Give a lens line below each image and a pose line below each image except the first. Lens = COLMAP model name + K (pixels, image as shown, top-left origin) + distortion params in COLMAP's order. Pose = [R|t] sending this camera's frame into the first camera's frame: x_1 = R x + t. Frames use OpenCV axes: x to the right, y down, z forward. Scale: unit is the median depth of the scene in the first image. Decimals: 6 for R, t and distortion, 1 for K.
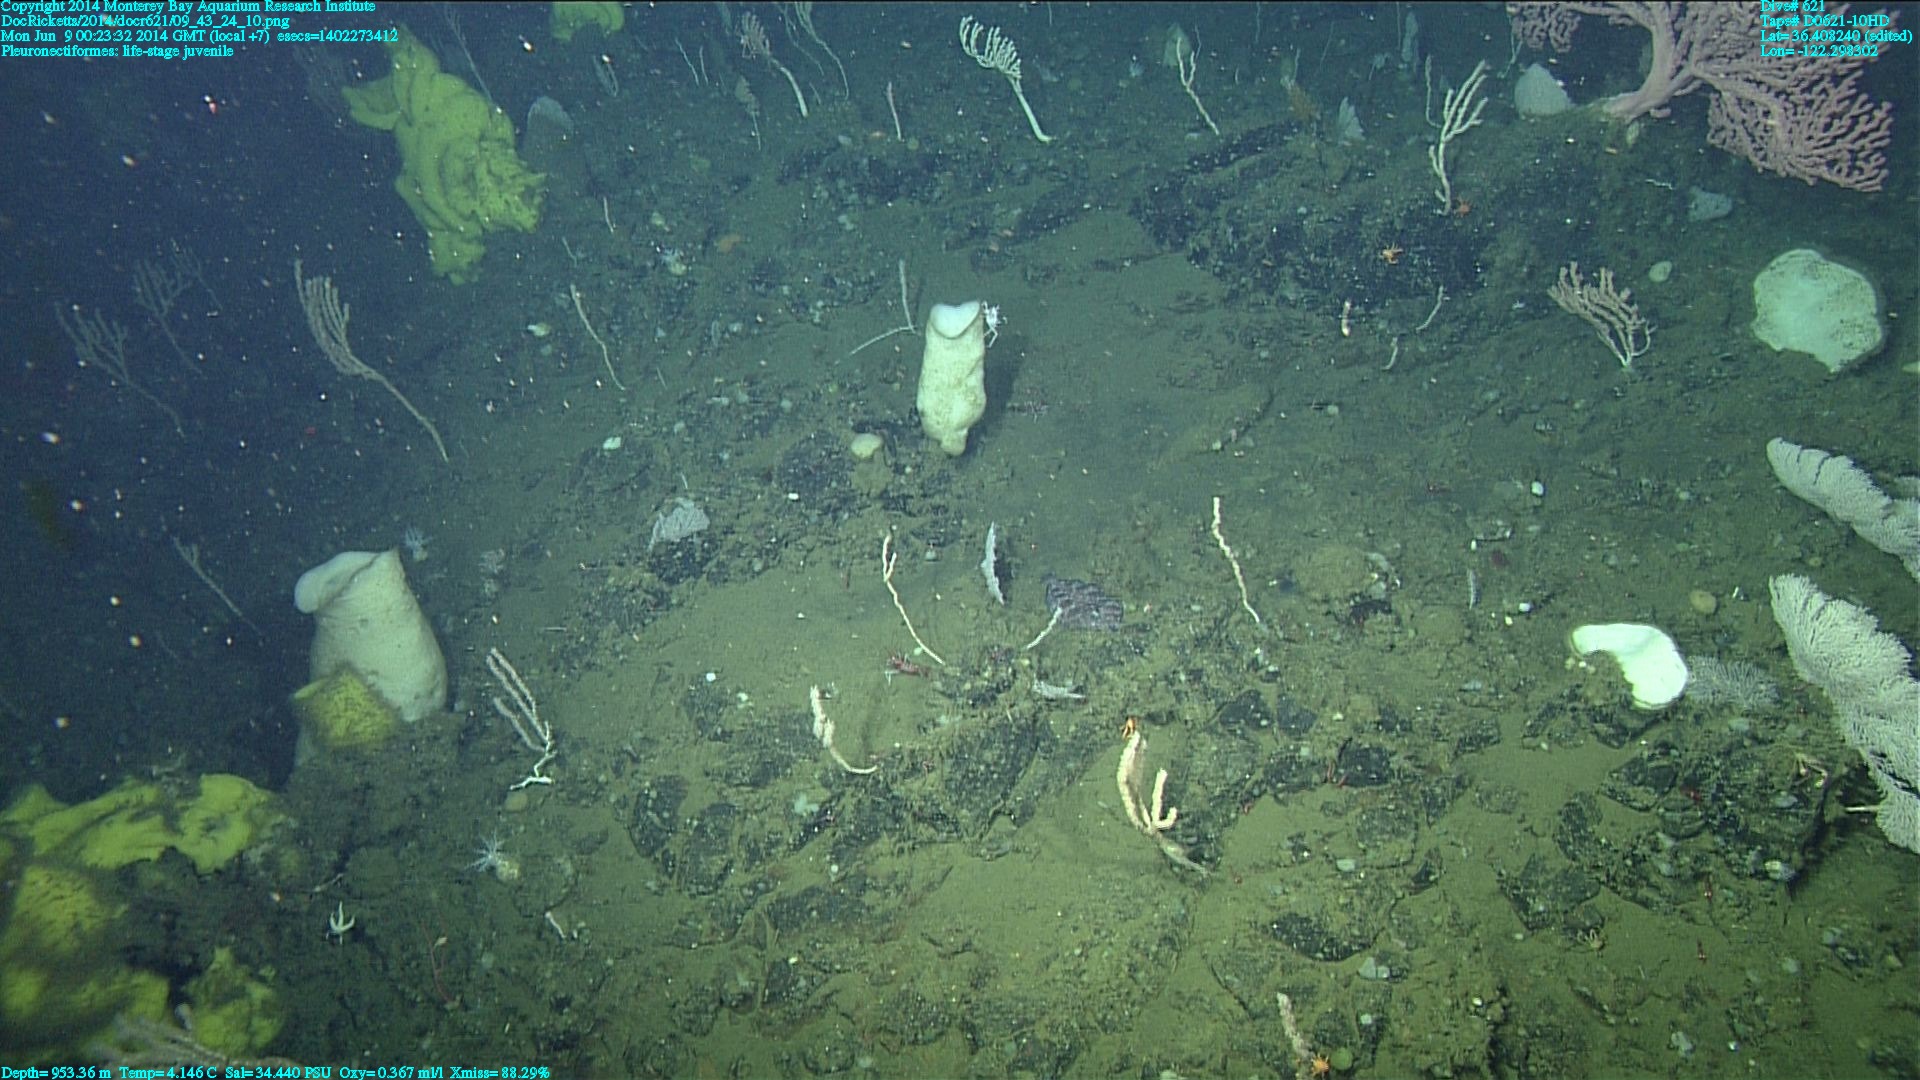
lens RADIAL K [[1194.0, 0, 983.8], [0, 1194.0, 551.1], [0, 0, 1]] dist [-0.044139, 0.139705]
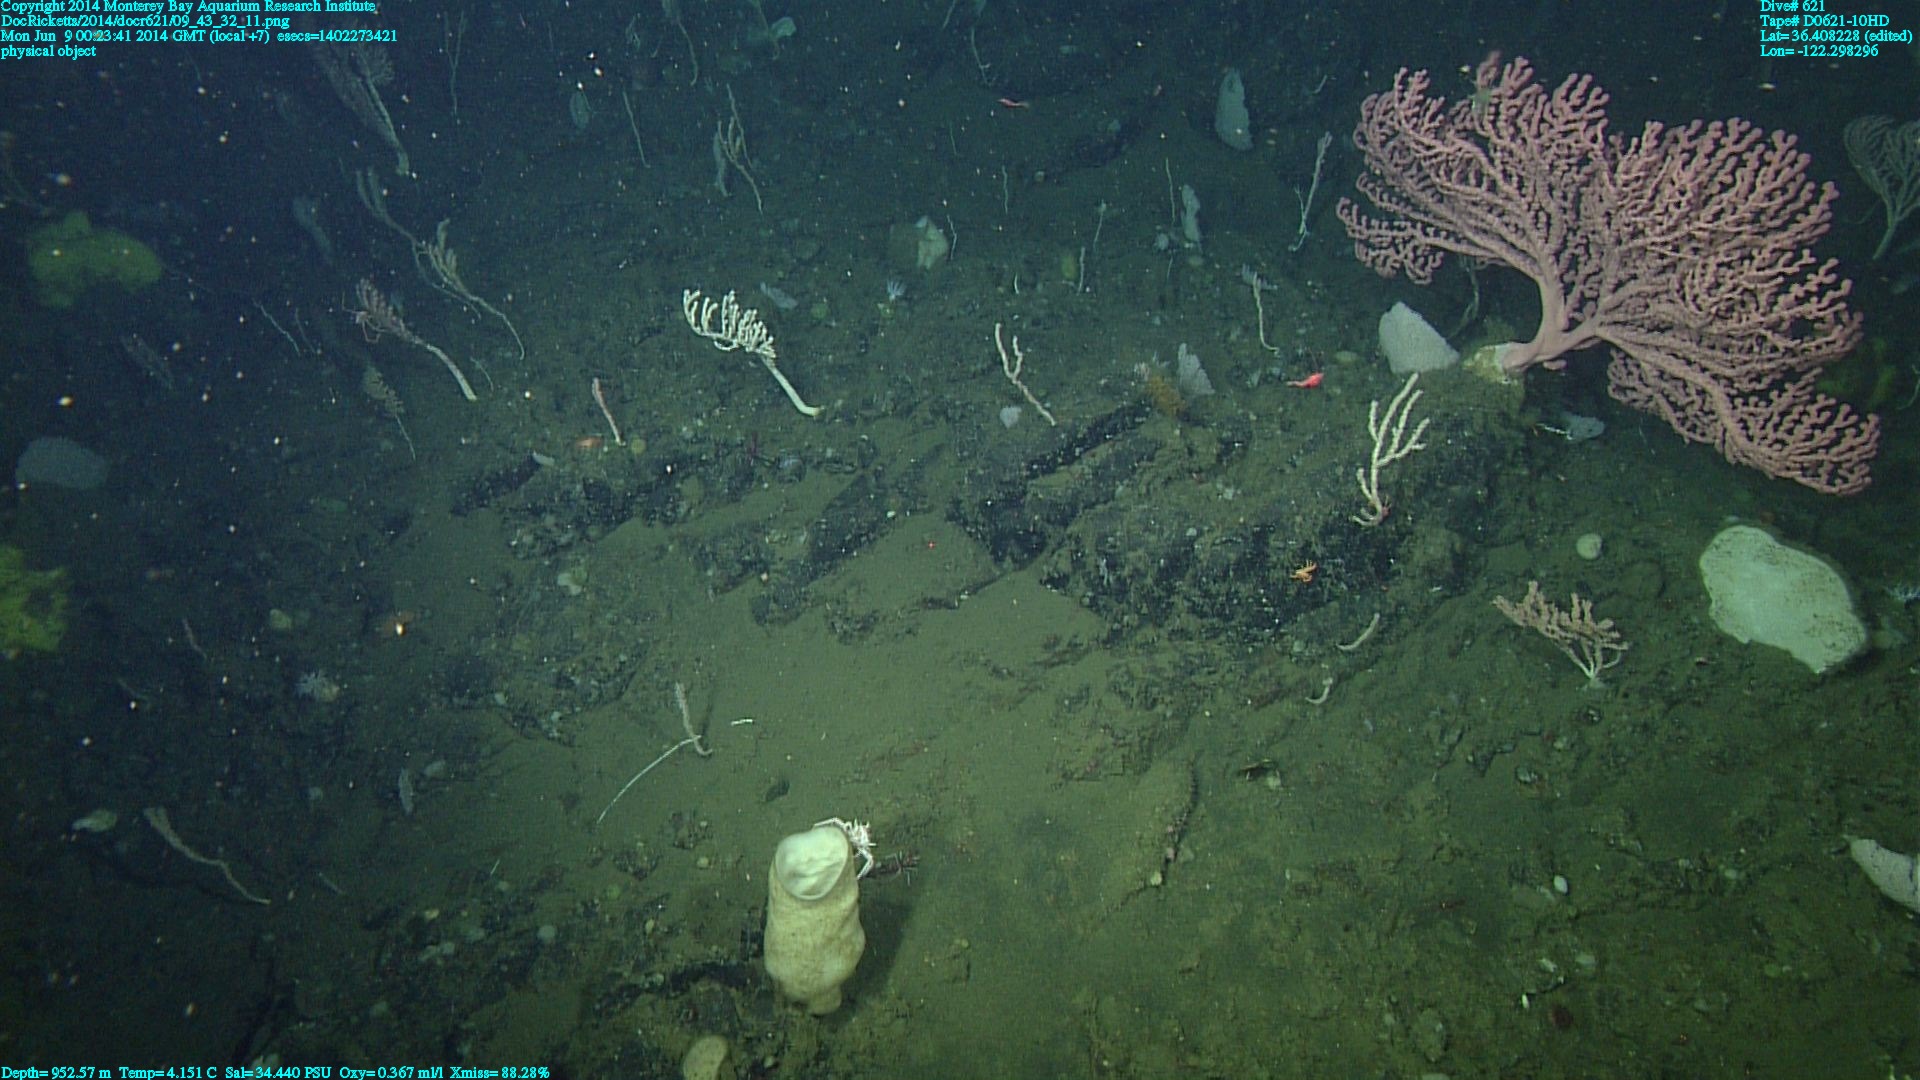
lens RADIAL K [[1194.0, 0, 983.8], [0, 1194.0, 551.1], [0, 0, 1]] dist [-0.044139, 0.139705]
pose [[0.954713, -0.168614, 0.245137, -0.056806], [0.169203, 0.985402, 0.018814, -0.309589], [-0.244731, 0.023516, 0.969306, 0.270810]]
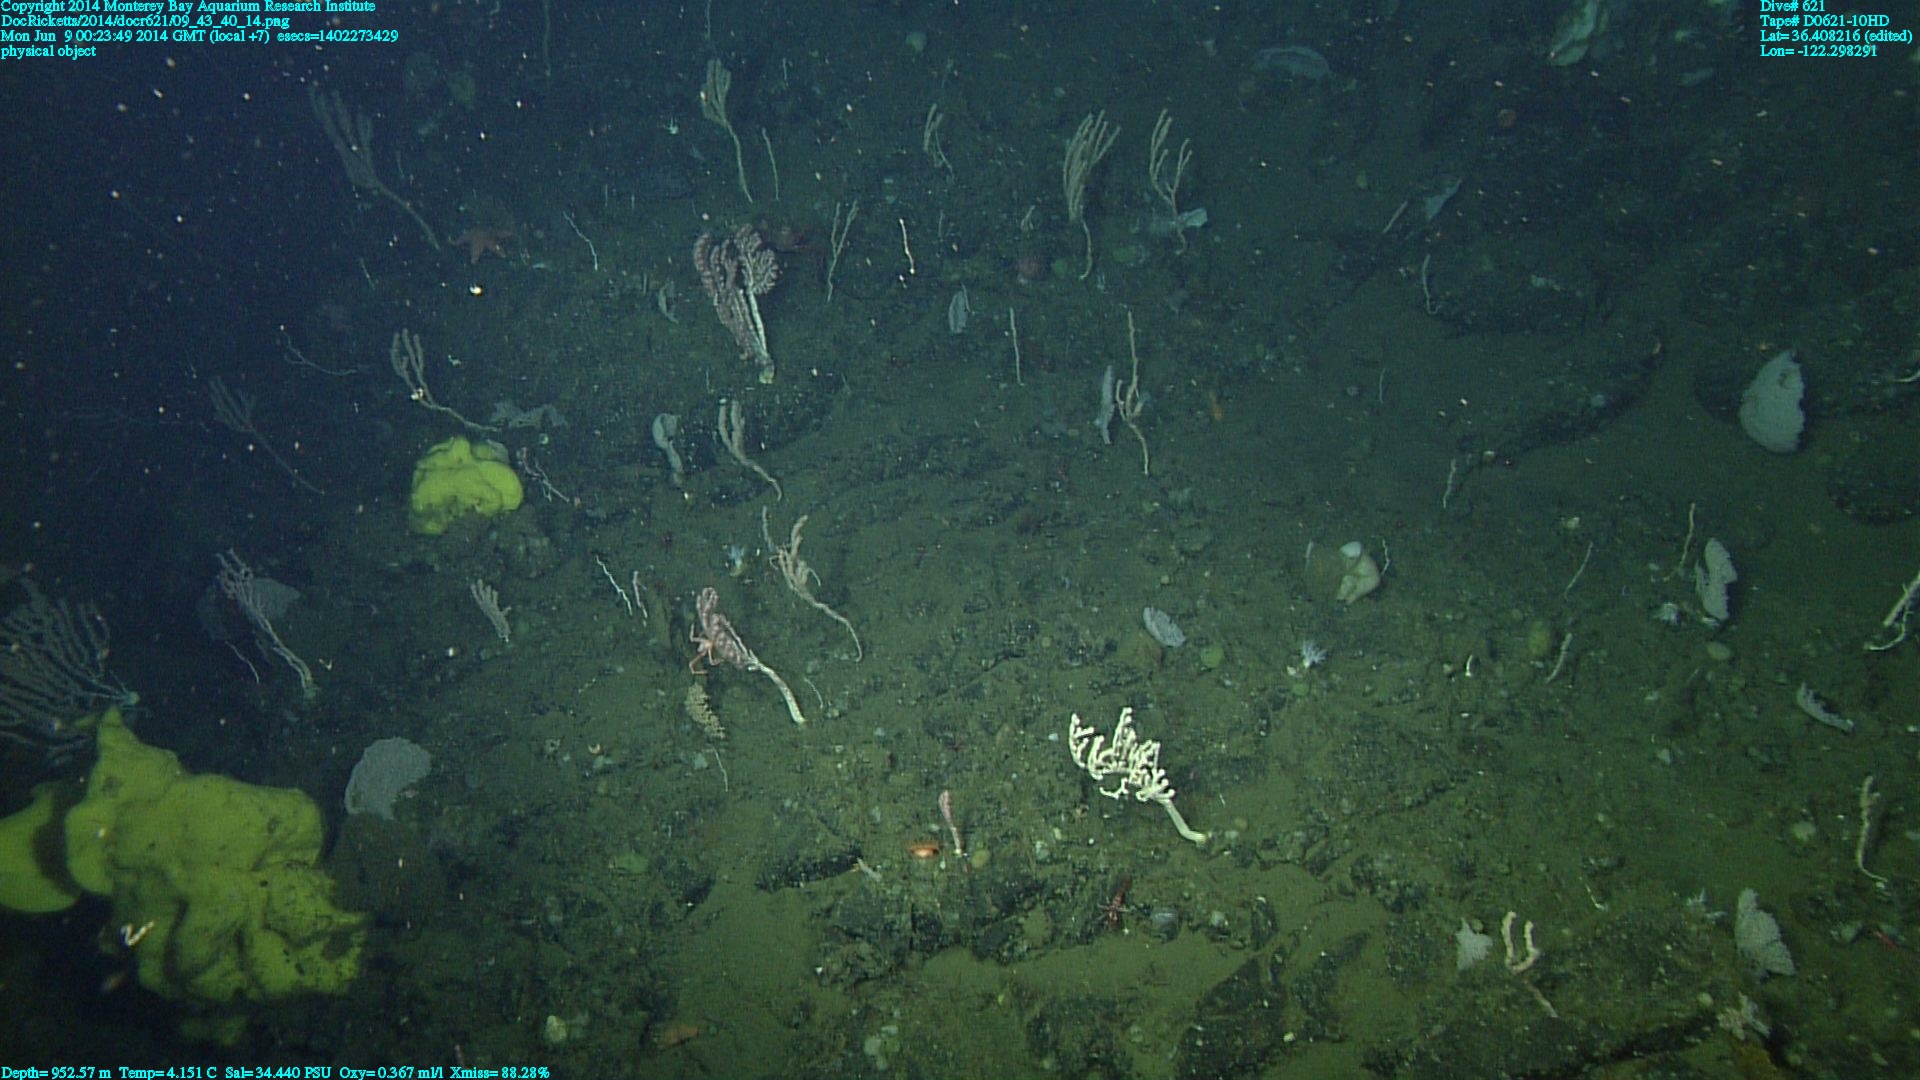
lens RADIAL K [[1194.0, 0, 983.8], [0, 1194.0, 551.1], [0, 0, 1]] dist [-0.044139, 0.139705]
pose [[0.999501, -0.010586, 0.029770, -0.090597], [0.010640, 0.999942, -0.001634, -0.606996], [-0.029751, 0.001949, 0.999555, 0.474945]]
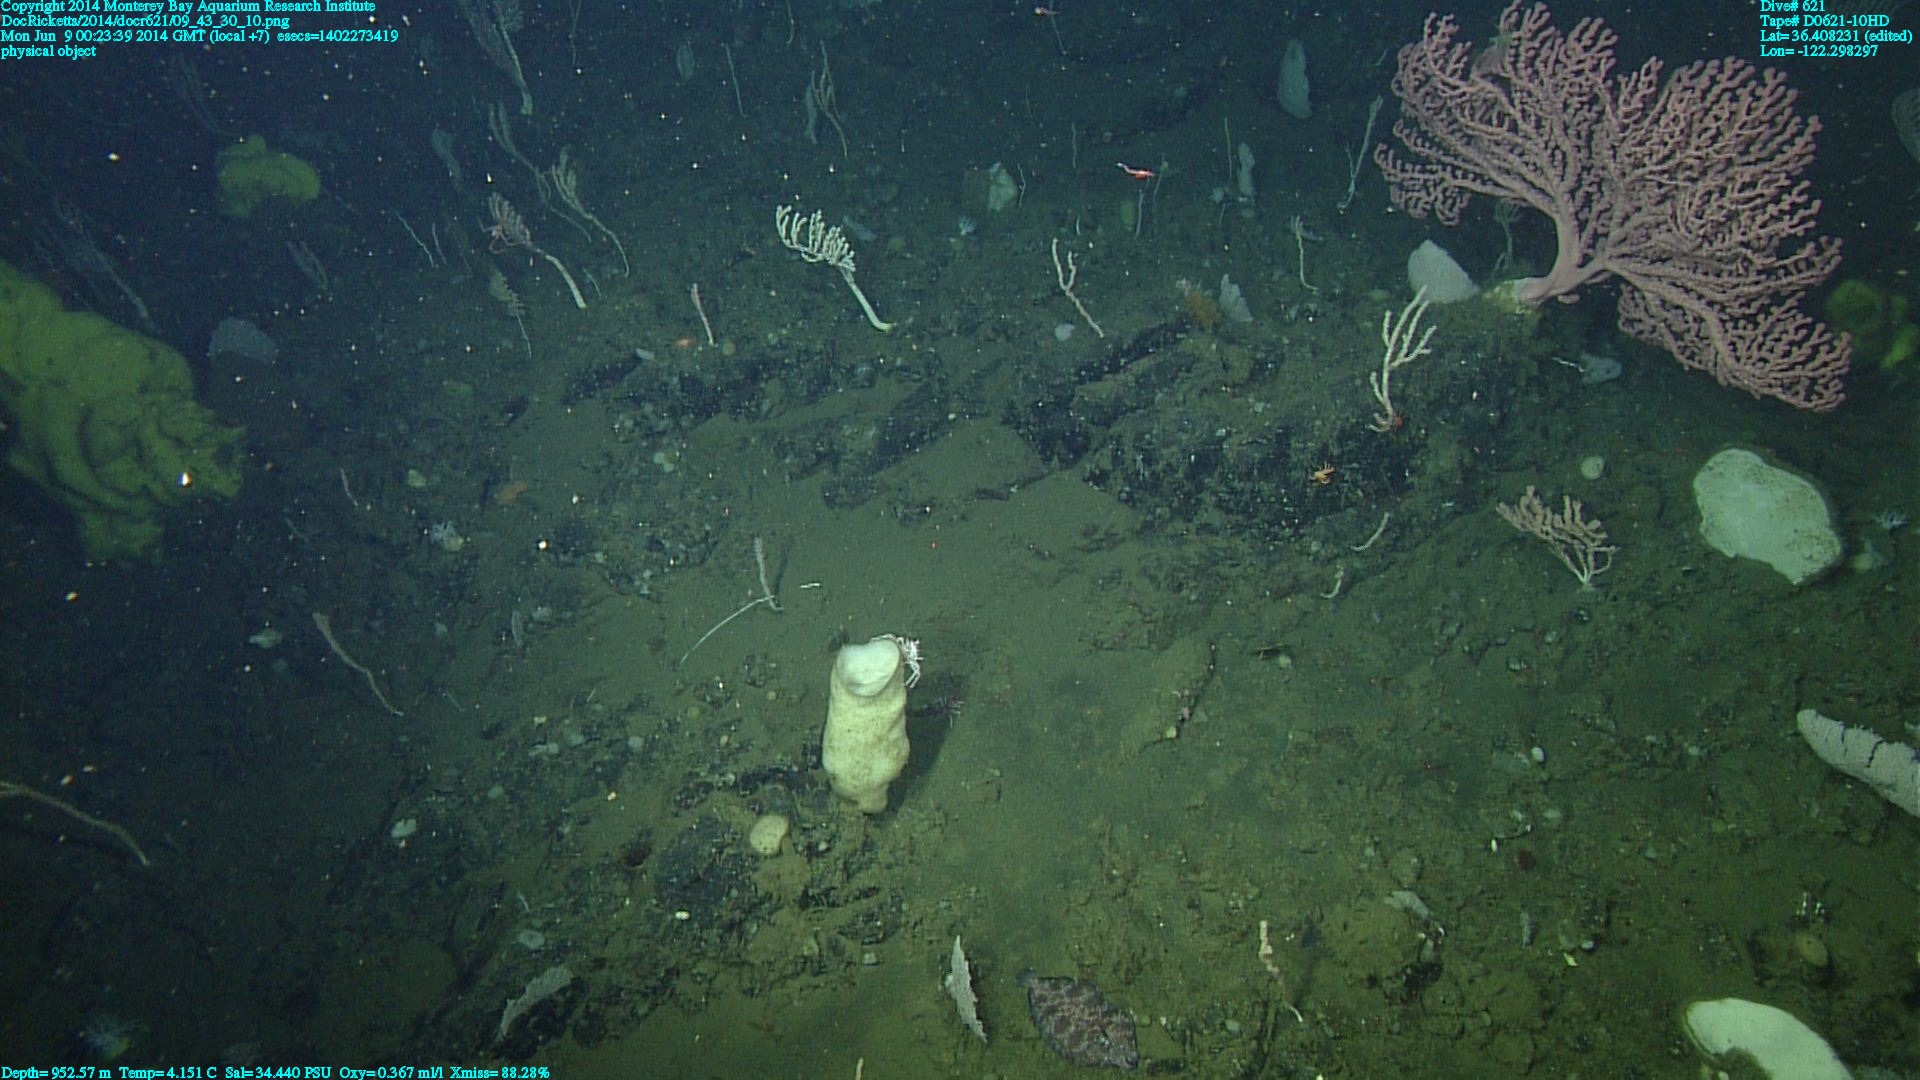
lens RADIAL K [[1194.0, 0, 983.8], [0, 1194.0, 551.1], [0, 0, 1]] dist [-0.044139, 0.139705]
pose [[0.973352, -0.121460, 0.194507, -0.079208], [0.121850, 0.992498, 0.010007, -0.228677], [-0.194263, 0.013961, 0.980850, 0.181223]]
